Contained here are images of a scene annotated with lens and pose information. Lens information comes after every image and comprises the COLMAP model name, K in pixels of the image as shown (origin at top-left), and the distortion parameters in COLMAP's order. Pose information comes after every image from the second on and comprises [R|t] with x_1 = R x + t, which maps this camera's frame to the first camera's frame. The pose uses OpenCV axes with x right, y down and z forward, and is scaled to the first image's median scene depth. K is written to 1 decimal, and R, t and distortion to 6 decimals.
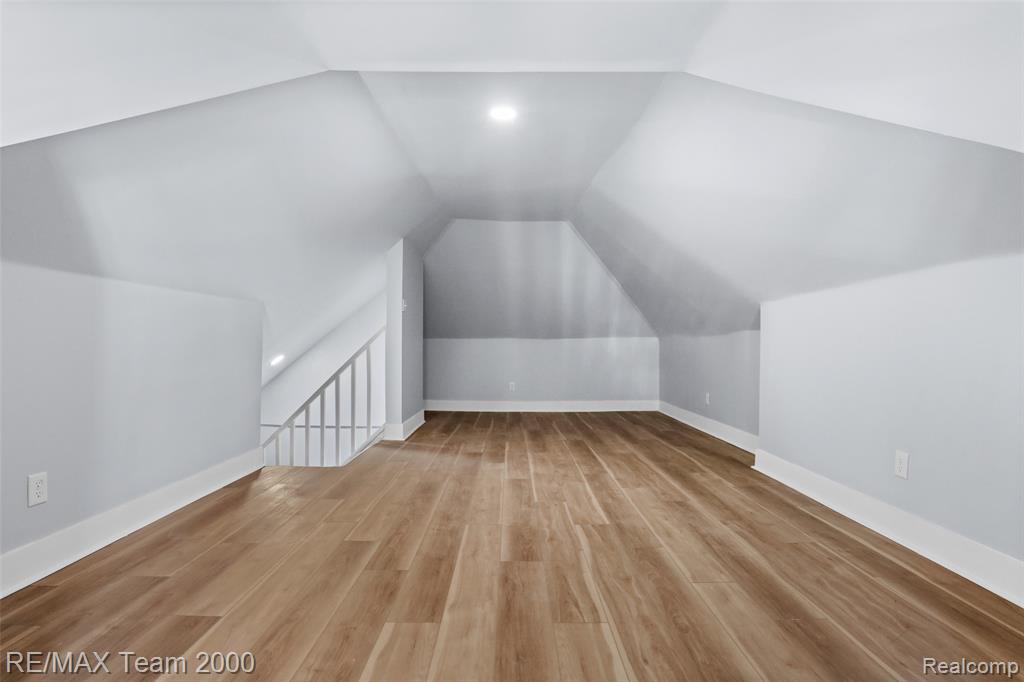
lens RADIAL K [[484.1, 0, 511.7], [0, 484.1, 349.2], [0, 0, 1]] dist [-0.032377, 0.001759]
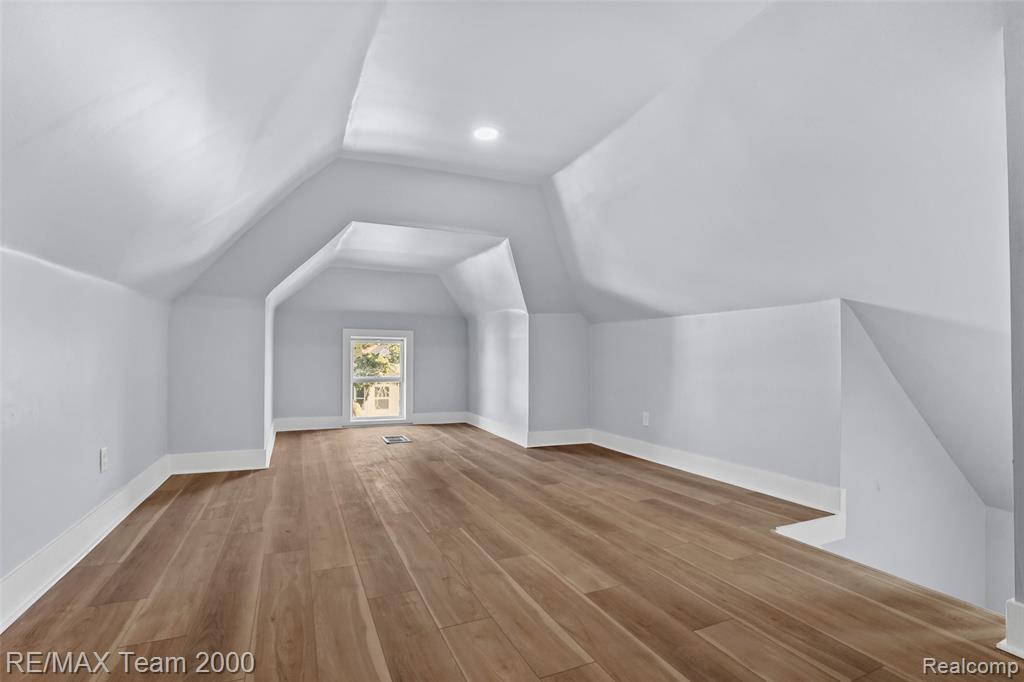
lens RADIAL K [[484.1, 0, 511.7], [0, 484.1, 349.2], [0, 0, 1]] dist [-0.032377, 0.001759]
pose [[-0.914196, -0.014571, -0.405011, 0.311006], [-0.013267, 0.999894, -0.006025, -0.008357], [0.405055, -0.000135, -0.914292, 1.753173]]
